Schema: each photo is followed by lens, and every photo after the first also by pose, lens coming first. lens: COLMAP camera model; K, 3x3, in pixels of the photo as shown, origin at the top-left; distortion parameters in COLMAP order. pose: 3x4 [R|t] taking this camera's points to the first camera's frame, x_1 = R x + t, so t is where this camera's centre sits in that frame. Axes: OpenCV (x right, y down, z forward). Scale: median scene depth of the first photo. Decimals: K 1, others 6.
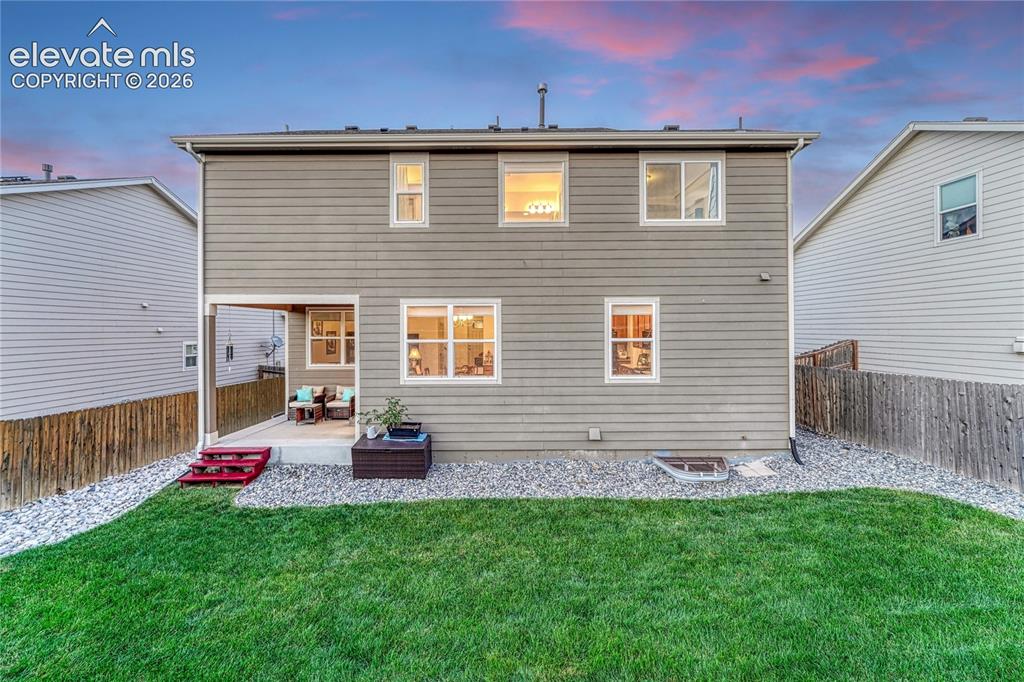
lens RADIAL K [[422.5, 0, 510.5], [0, 422.5, 354.6], [0, 0, 1]] dist [-0.003018, -0.000207]
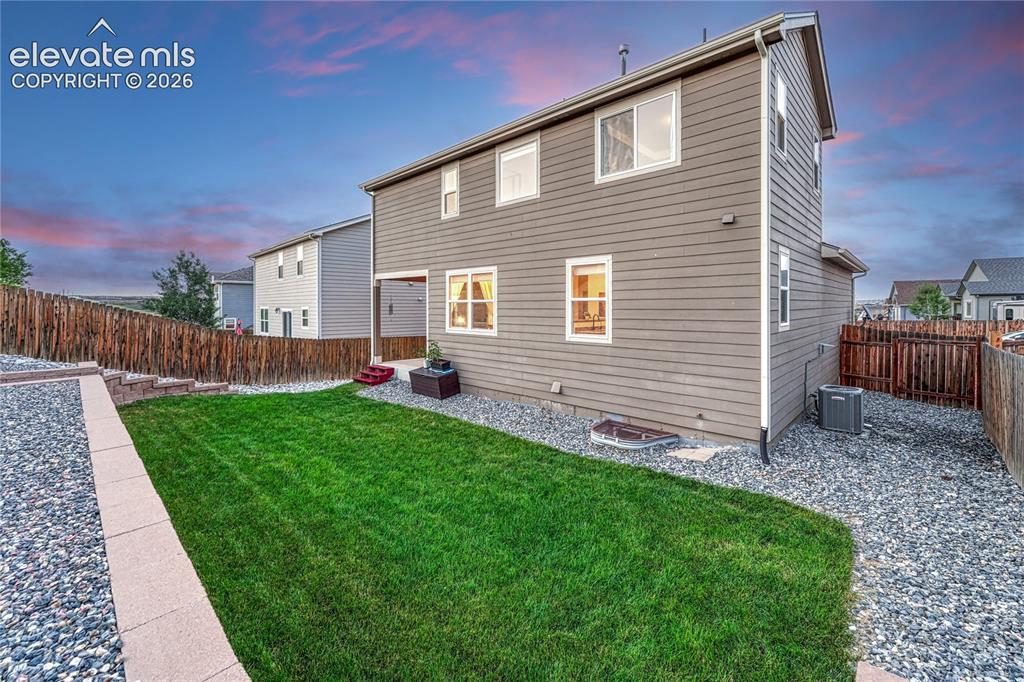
lens RADIAL K [[415.1, 0, 484.1], [0, 415.1, 340.3], [0, 0, 1]] dist [-0.001141, -0.000055]
pose [[0.716924, 0.064258, -0.694184, 0.798079], [-0.046117, 0.997933, 0.044747, 0.029646], [0.695625, -0.000067, 0.718405, 0.109617]]
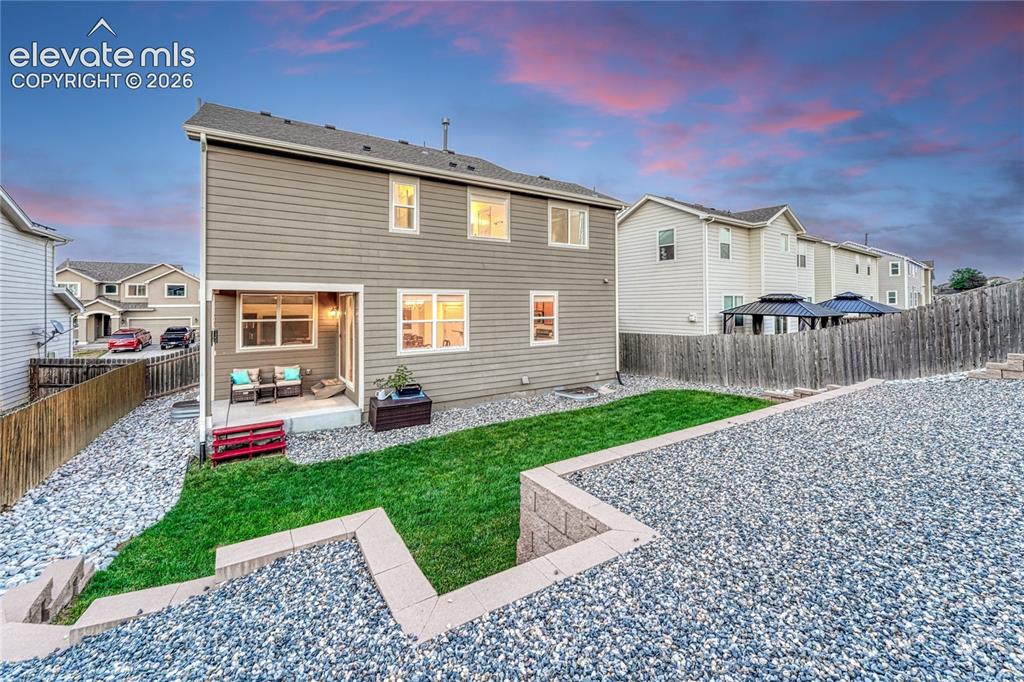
lens RADIAL K [[436.6, 0, 496.6], [0, 436.6, 341.7], [0, 0, 1]] dist [-0.002307, -0.000162]
pose [[0.843902, -0.045420, 0.534572, -0.728576], [0.034887, 0.998947, 0.029801, -0.000529], [-0.535363, -0.006499, 0.844597, -0.277325]]
